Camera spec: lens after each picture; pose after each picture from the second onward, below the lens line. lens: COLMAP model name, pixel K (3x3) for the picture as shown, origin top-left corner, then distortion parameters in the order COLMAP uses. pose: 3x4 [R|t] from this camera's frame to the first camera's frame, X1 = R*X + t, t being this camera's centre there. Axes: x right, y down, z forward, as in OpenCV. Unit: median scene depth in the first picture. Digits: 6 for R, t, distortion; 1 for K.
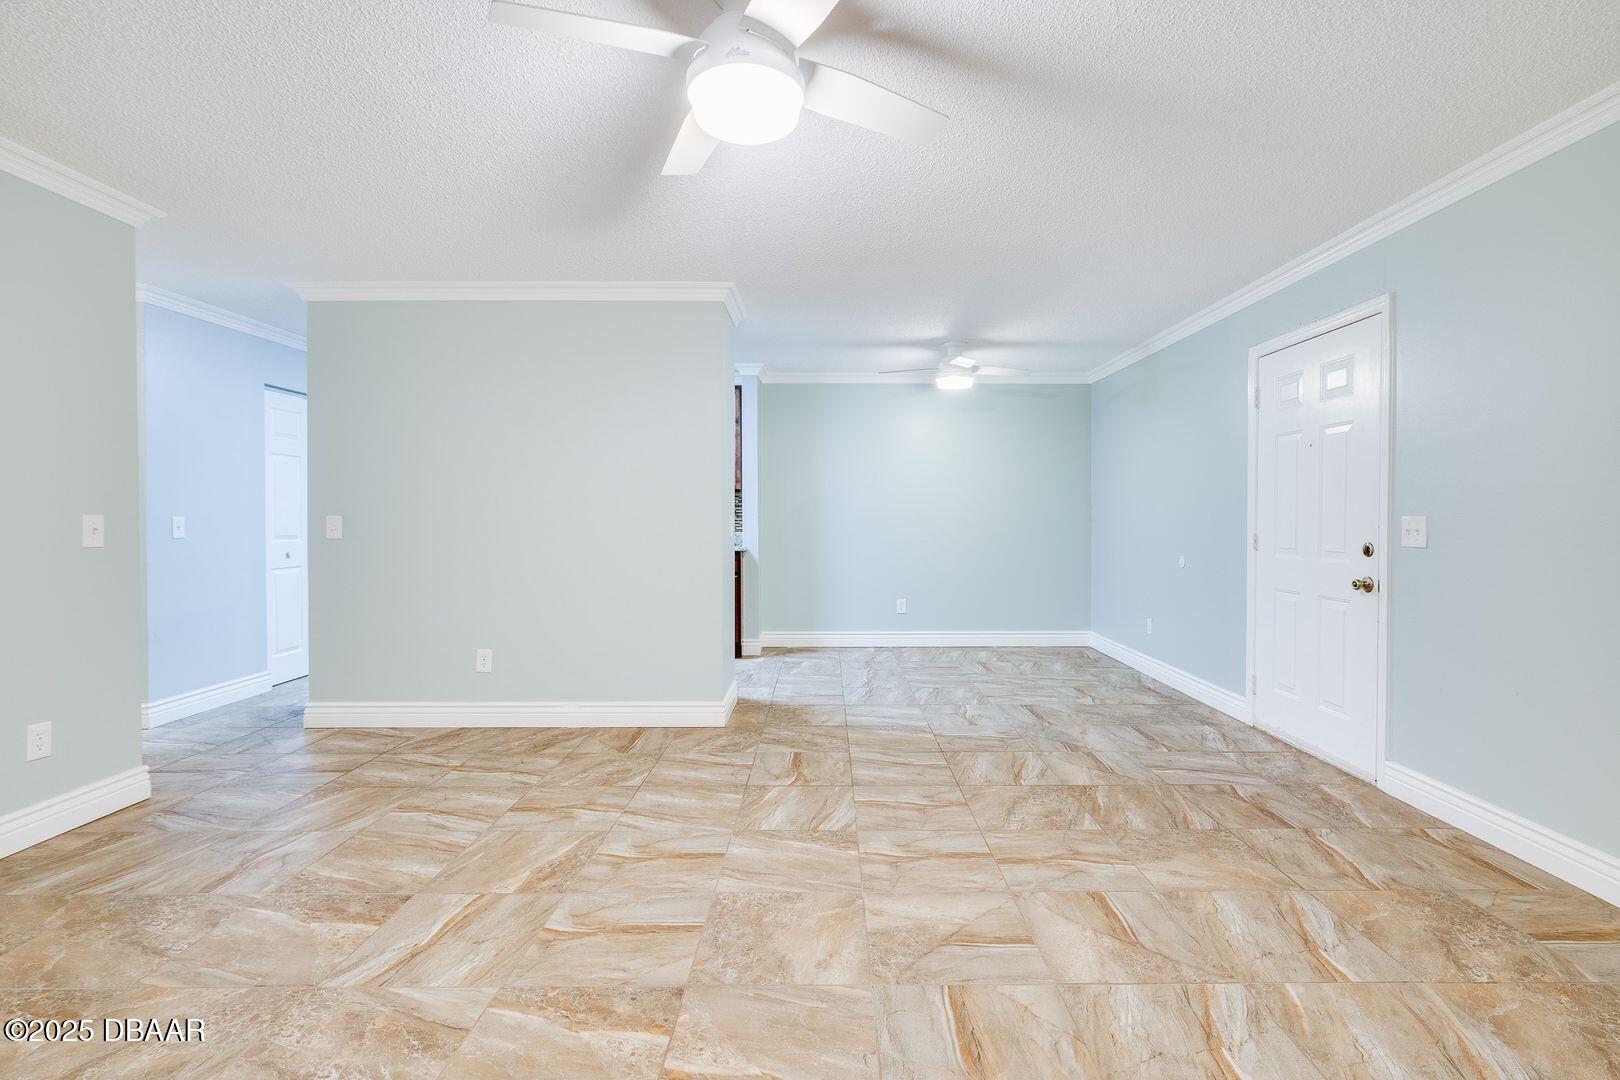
lens RADIAL K [[754.4, 0, 818.7], [0, 754.4, 524.1], [0, 0, 1]] dist [0.000018, 0.000457]
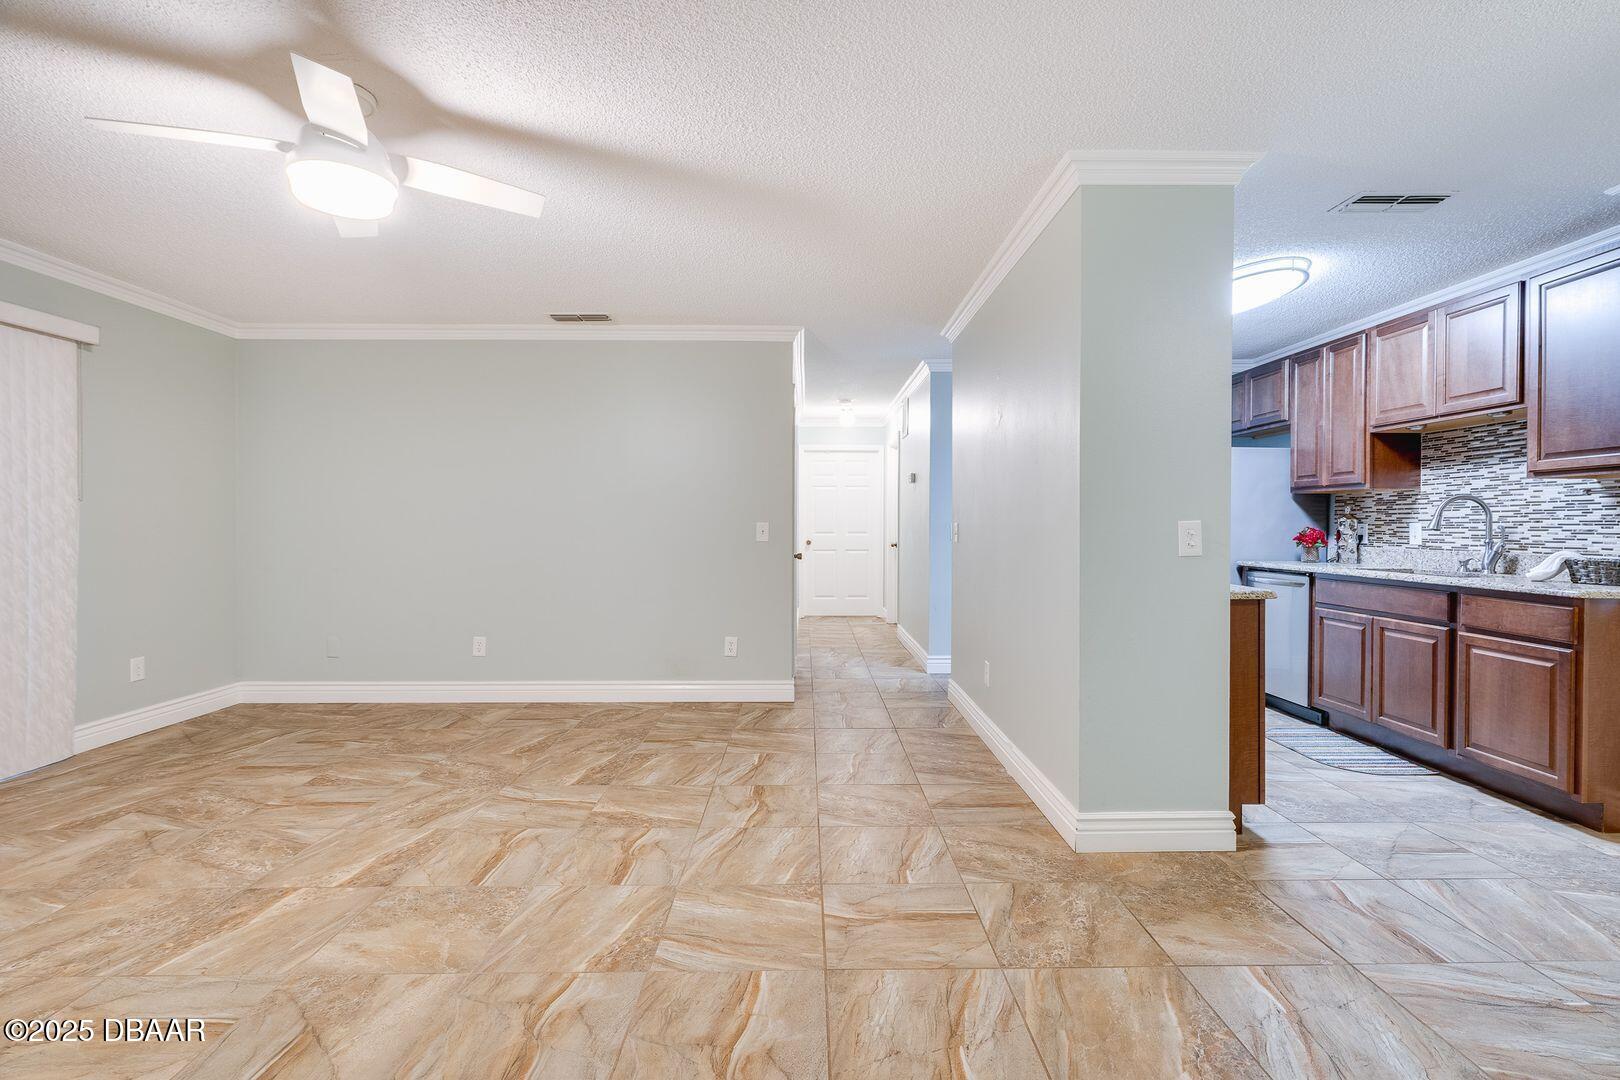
lens RADIAL K [[747.3, 0, 826.0], [0, 747.3, 534.3], [0, 0, 1]] dist [0.000297, -0.000397]
pose [[0.016634, 0.012196, -0.999787, 0.797660], [-0.010614, 0.999871, 0.012020, -0.007899], [0.999805, 0.010411, 0.016761, 1.241453]]
